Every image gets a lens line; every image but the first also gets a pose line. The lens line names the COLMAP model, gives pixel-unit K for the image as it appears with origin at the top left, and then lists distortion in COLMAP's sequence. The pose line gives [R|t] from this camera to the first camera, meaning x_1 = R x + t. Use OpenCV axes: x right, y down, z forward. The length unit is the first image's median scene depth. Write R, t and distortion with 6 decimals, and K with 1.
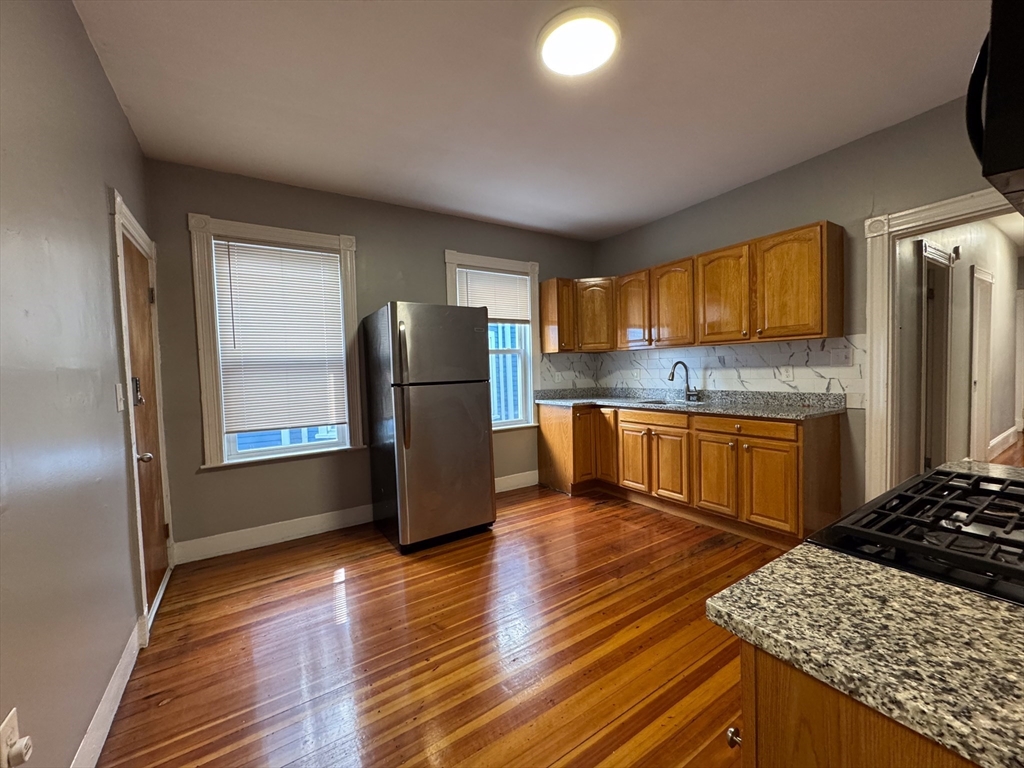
lens RADIAL K [[407.1, 0, 512.1], [0, 407.1, 386.3], [0, 0, 1]] dist [-0.004110, 0.001064]
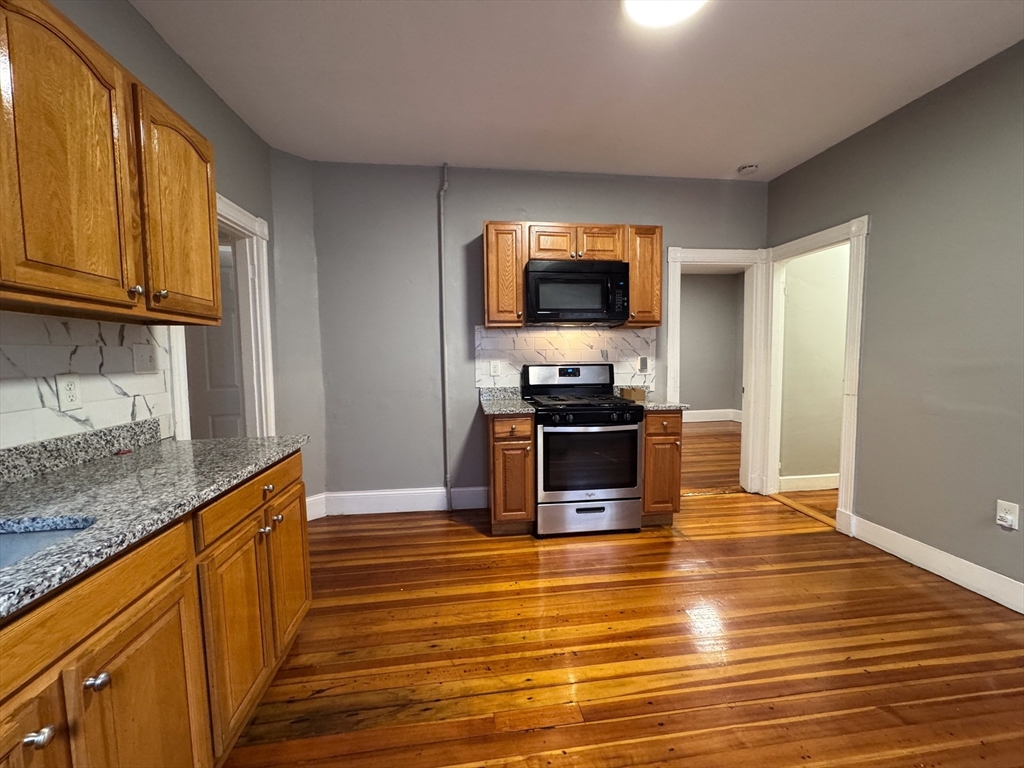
lens RADIAL K [[407.1, 0, 514.0], [0, 407.1, 385.4], [0, 0, 1]] dist [-0.004110, 0.001064]
pose [[-0.902685, 0.011685, 0.430143, 0.058014], [0.059101, 0.993524, 0.097038, -0.052919], [-0.426224, 0.113017, -0.897530, 1.184841]]
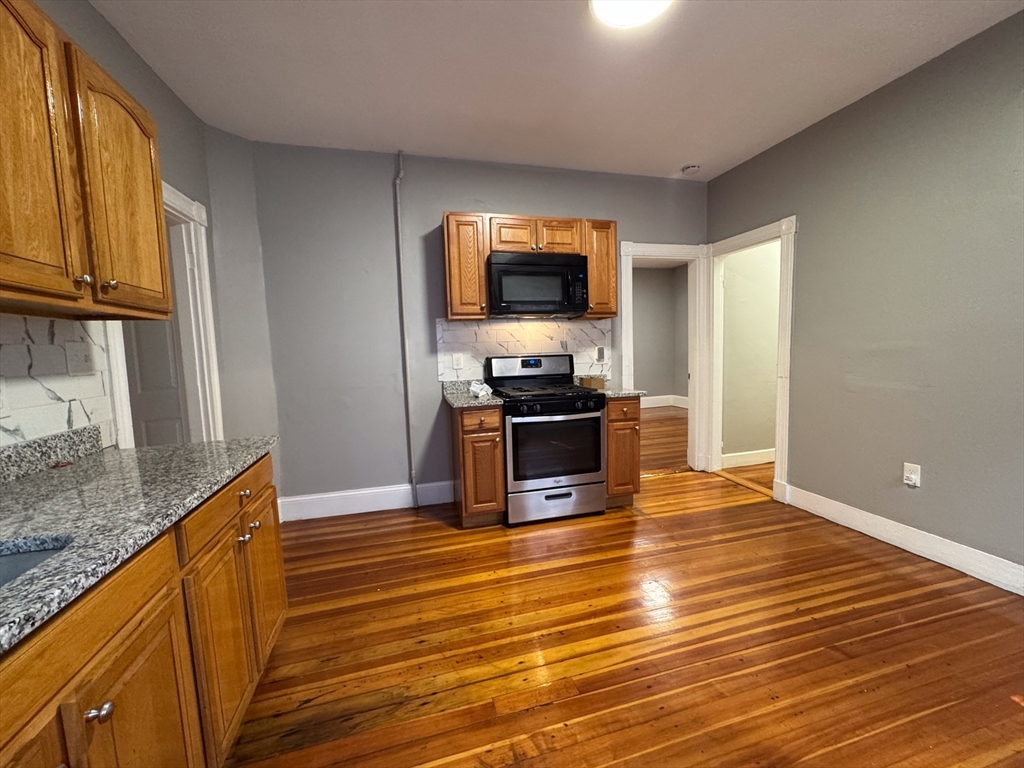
lens RADIAL K [[407.1, 0, 513.4], [0, 407.1, 385.2], [0, 0, 1]] dist [-0.004110, 0.001064]
pose [[-0.952105, 0.034606, 0.303807, 0.103214], [0.074826, 0.989735, 0.121758, -0.053562], [-0.296475, 0.138659, -0.944921, 1.209465]]
